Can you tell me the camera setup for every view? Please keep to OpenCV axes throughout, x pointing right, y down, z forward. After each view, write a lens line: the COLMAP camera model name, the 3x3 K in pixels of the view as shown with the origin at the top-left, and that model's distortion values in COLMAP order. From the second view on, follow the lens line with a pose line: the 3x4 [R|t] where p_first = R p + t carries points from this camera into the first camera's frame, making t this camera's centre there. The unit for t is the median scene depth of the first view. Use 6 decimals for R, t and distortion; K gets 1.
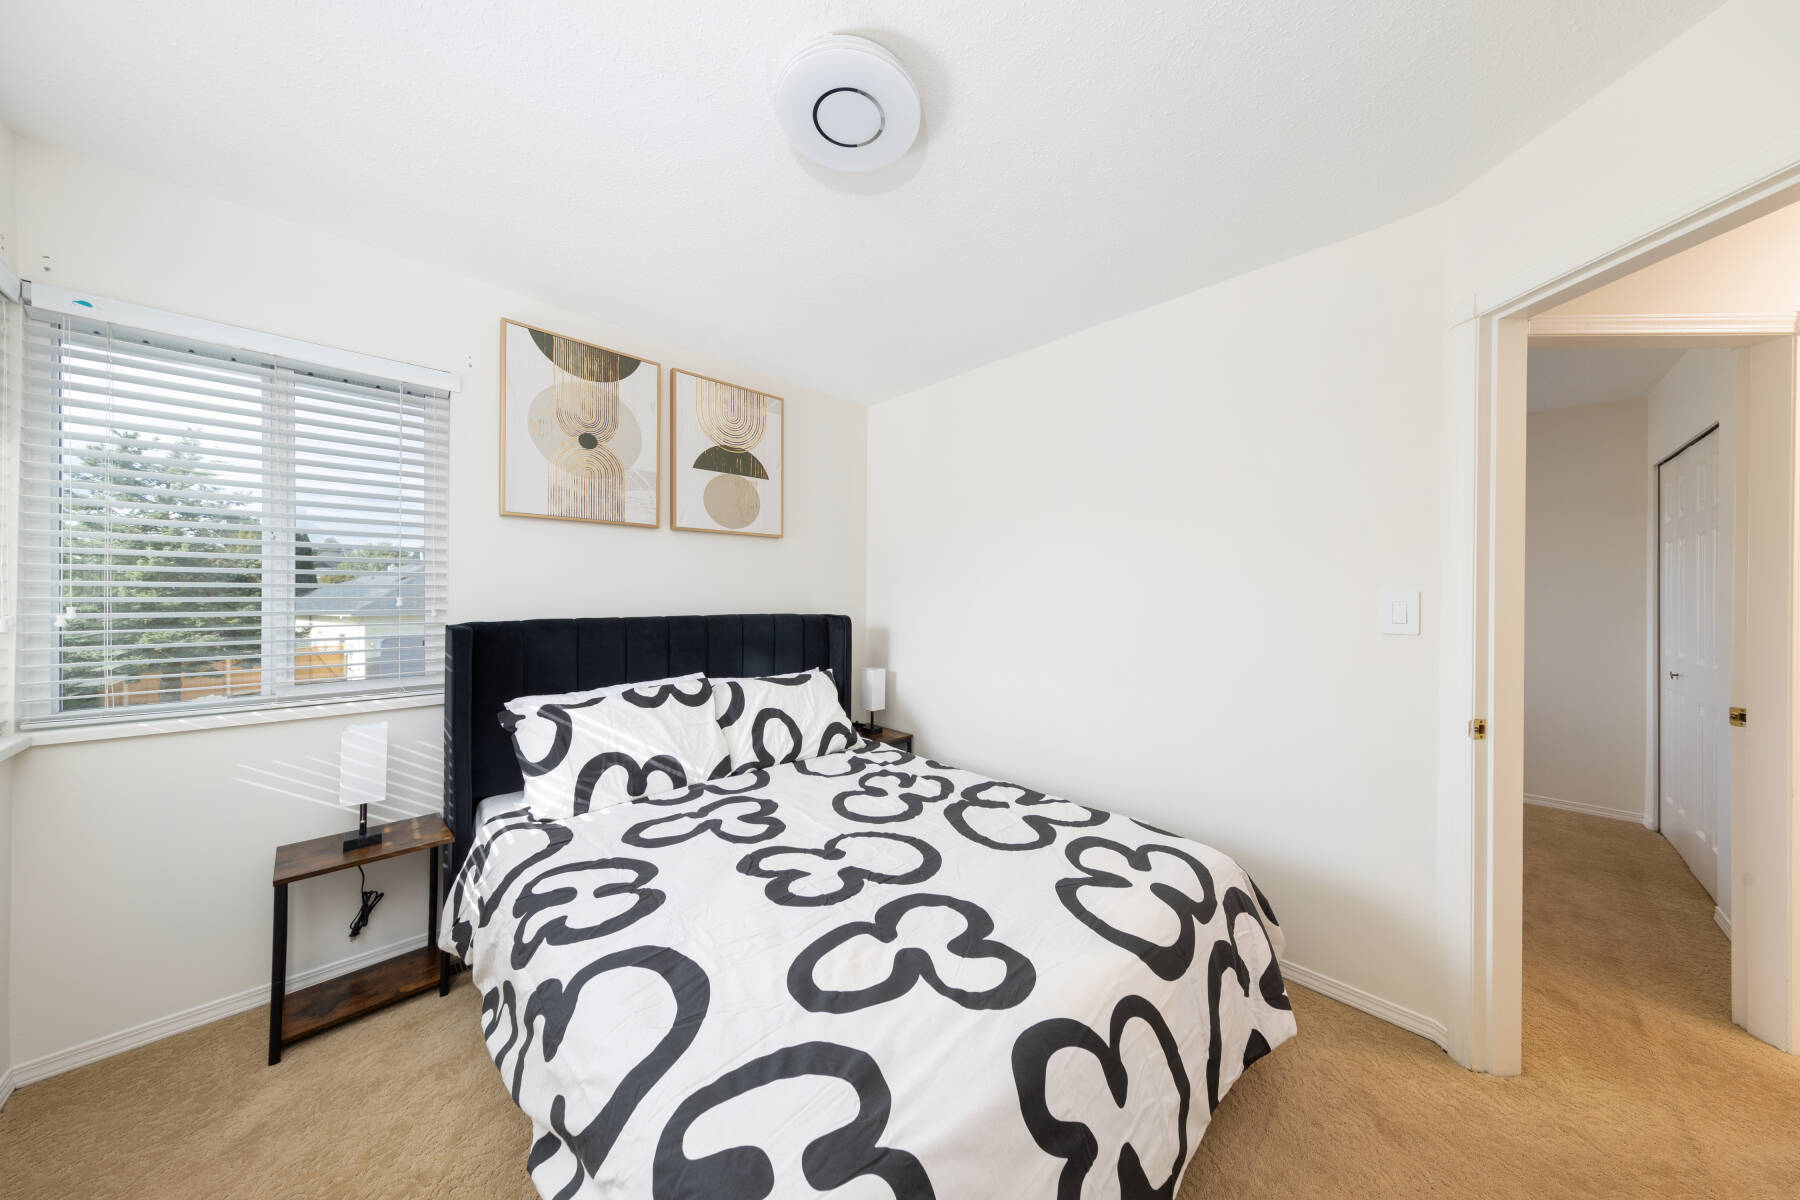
lens RADIAL K [[559.9, 0, 899.6], [0, 559.9, 603.5], [0, 0, 1]] dist [0.005632, -0.000463]
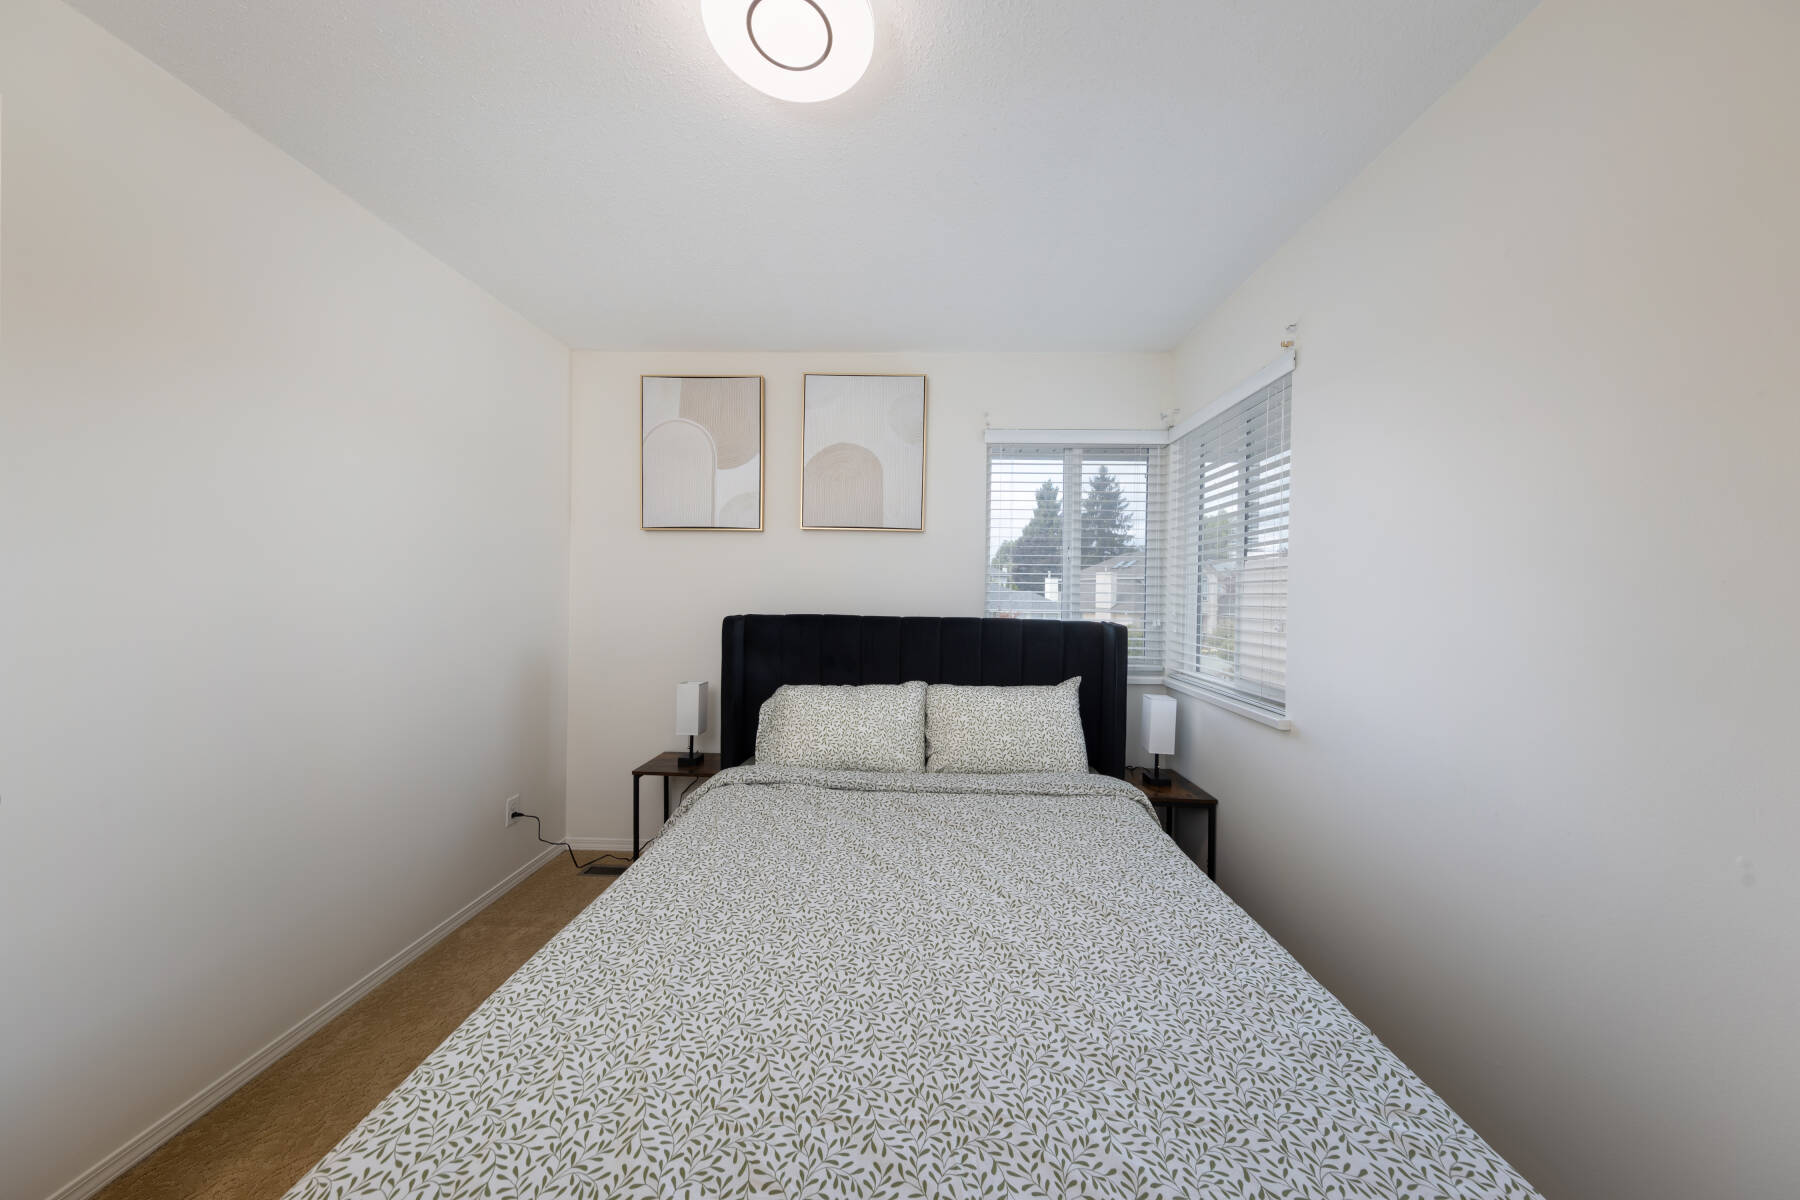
lens RADIAL K [[559.9, 0, 904.8], [0, 559.9, 600.2], [0, 0, 1]] dist [0.005632, -0.000463]
pose [[0.686131, 0.015901, -0.727304, 0.386337], [-0.030687, 0.999504, -0.007097, 0.001858], [0.726830, 0.027188, 0.686279, 0.331232]]
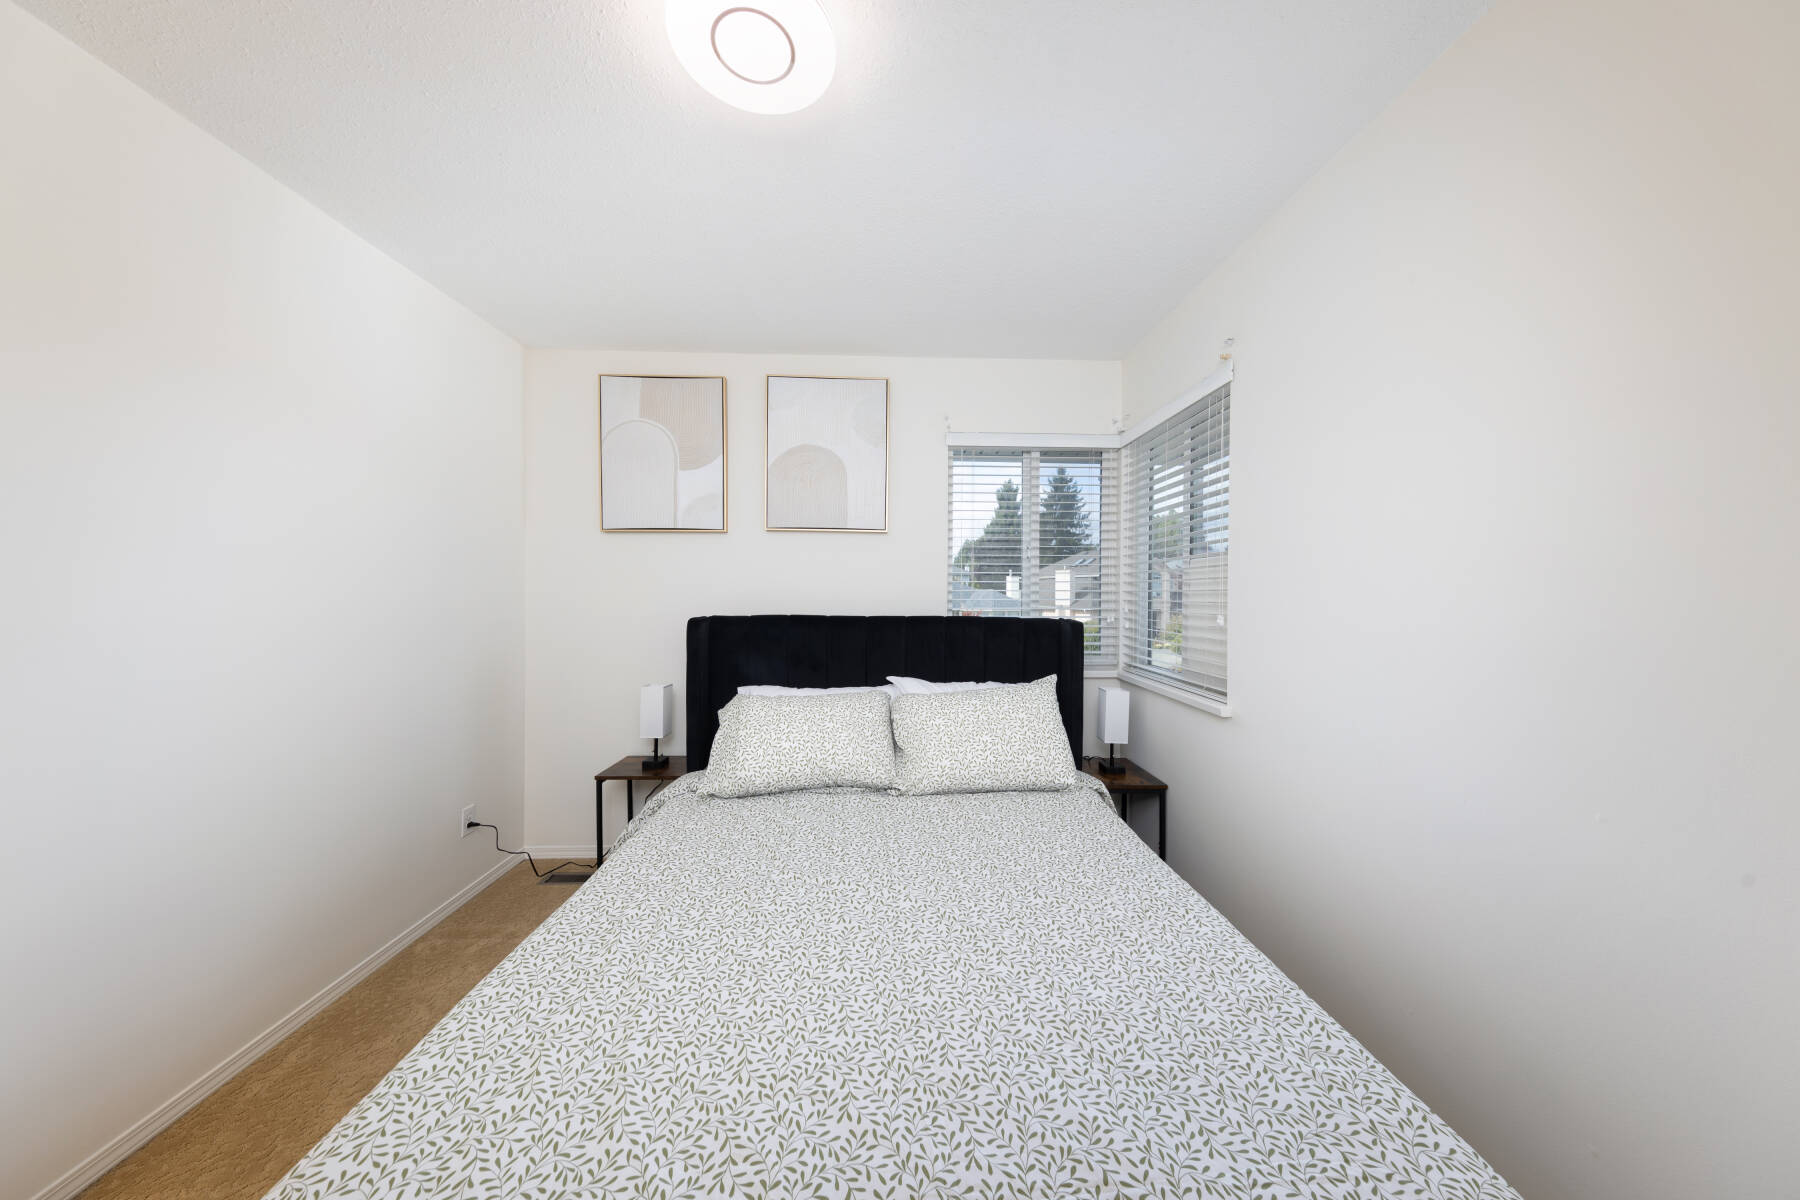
lens RADIAL K [[559.9, 0, 905.0], [0, 559.9, 598.0], [0, 0, 1]] dist [0.005632, -0.000463]
pose [[0.732141, 0.006312, -0.681124, 0.401403], [-0.019216, 0.999750, -0.011390, 0.001699], [0.680882, 0.021428, 0.732080, 0.312835]]
